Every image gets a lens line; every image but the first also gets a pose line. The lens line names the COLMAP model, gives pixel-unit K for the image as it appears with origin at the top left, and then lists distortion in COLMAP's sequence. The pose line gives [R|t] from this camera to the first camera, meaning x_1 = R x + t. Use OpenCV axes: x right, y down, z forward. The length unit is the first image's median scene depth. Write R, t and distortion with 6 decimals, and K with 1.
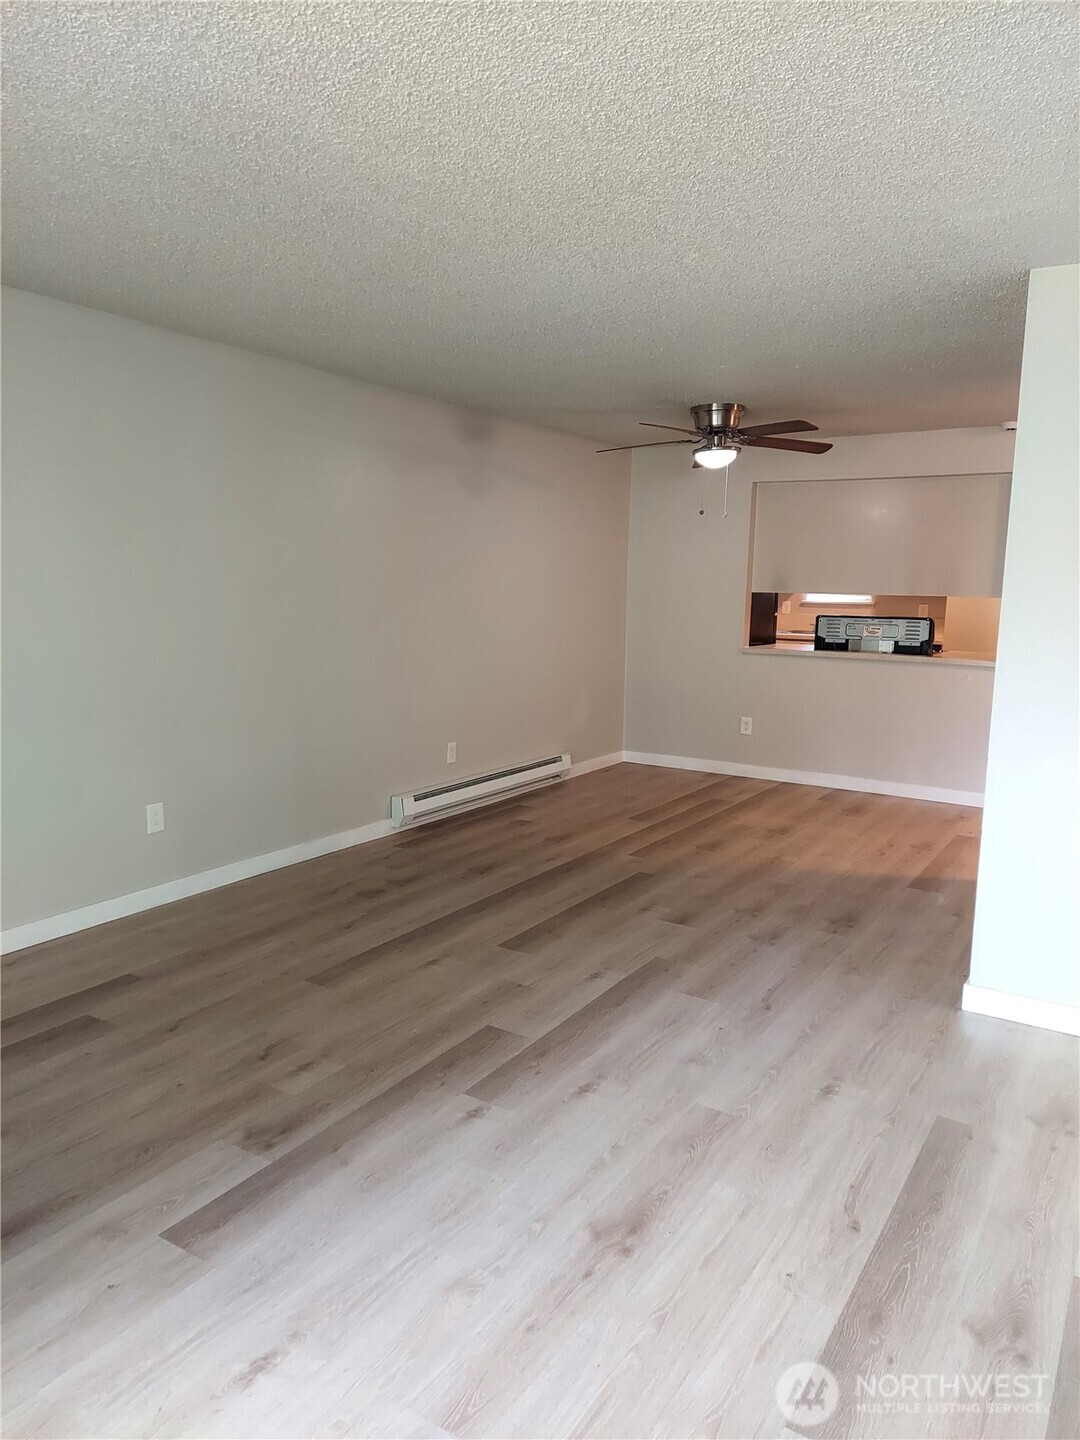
lens RADIAL K [[1026.7, 0, 527.5], [0, 1026.7, 717.6], [0, 0, 1]] dist [0.086472, -0.061241]
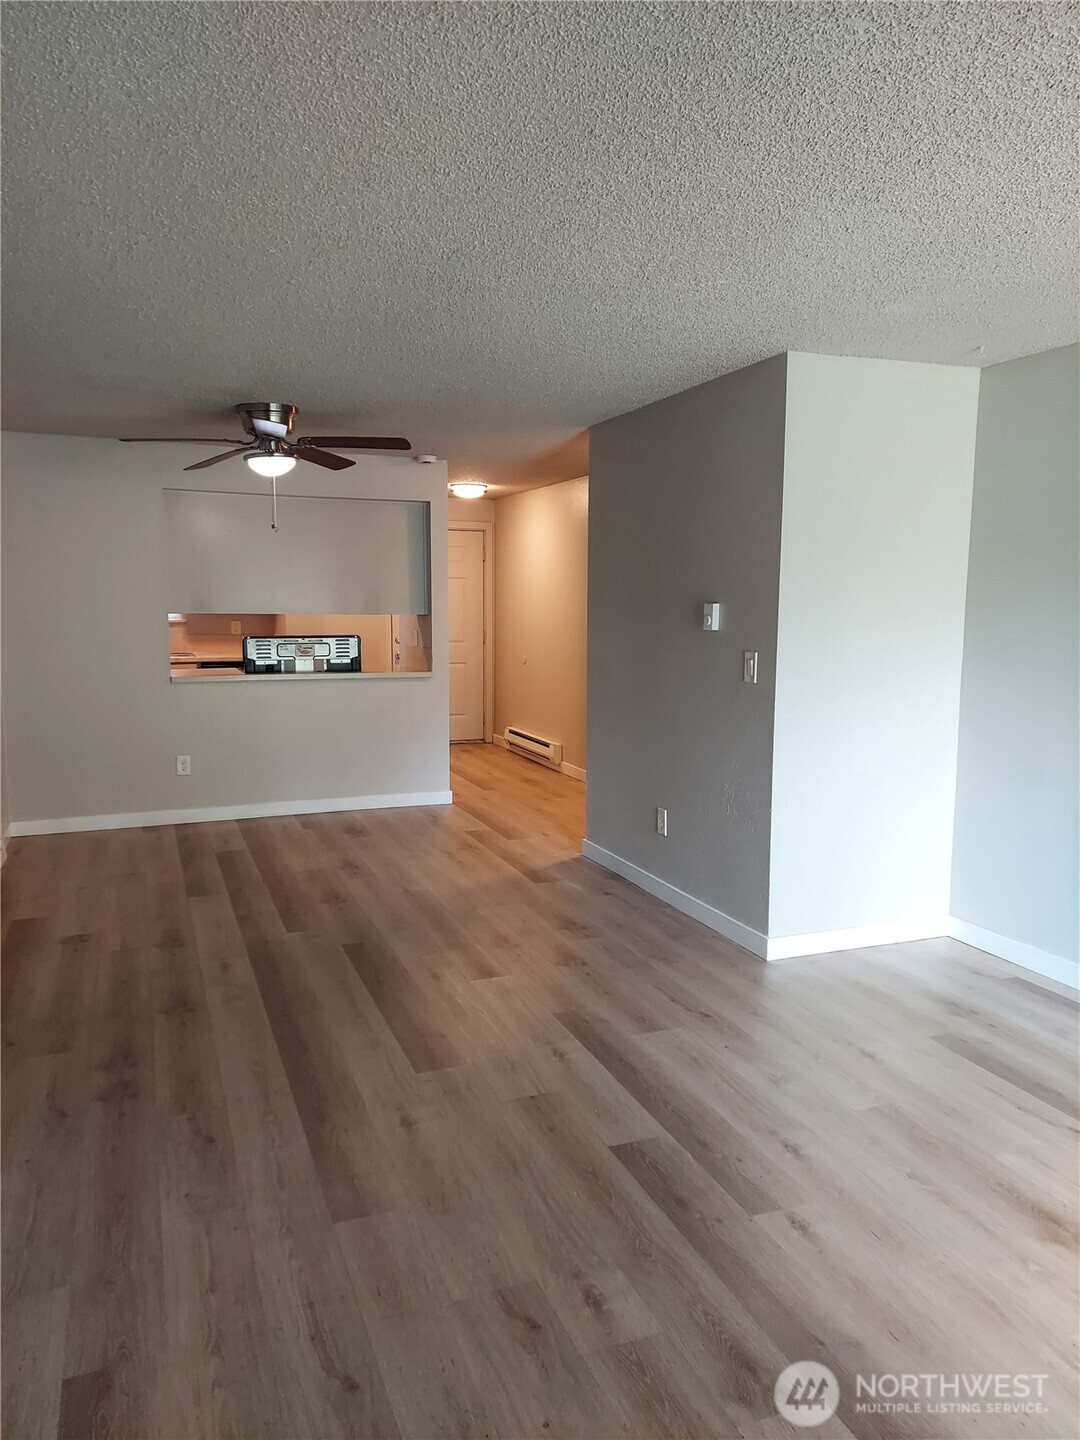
lens RADIAL K [[1026.7, 0, 535.4], [0, 1026.7, 714.3], [0, 0, 1]] dist [0.086472, -0.061241]
pose [[0.582349, -0.107749, 0.805767, -0.510856], [0.116018, 0.992047, 0.048810, -0.069629], [-0.804618, 0.065059, 0.590218, 0.378737]]
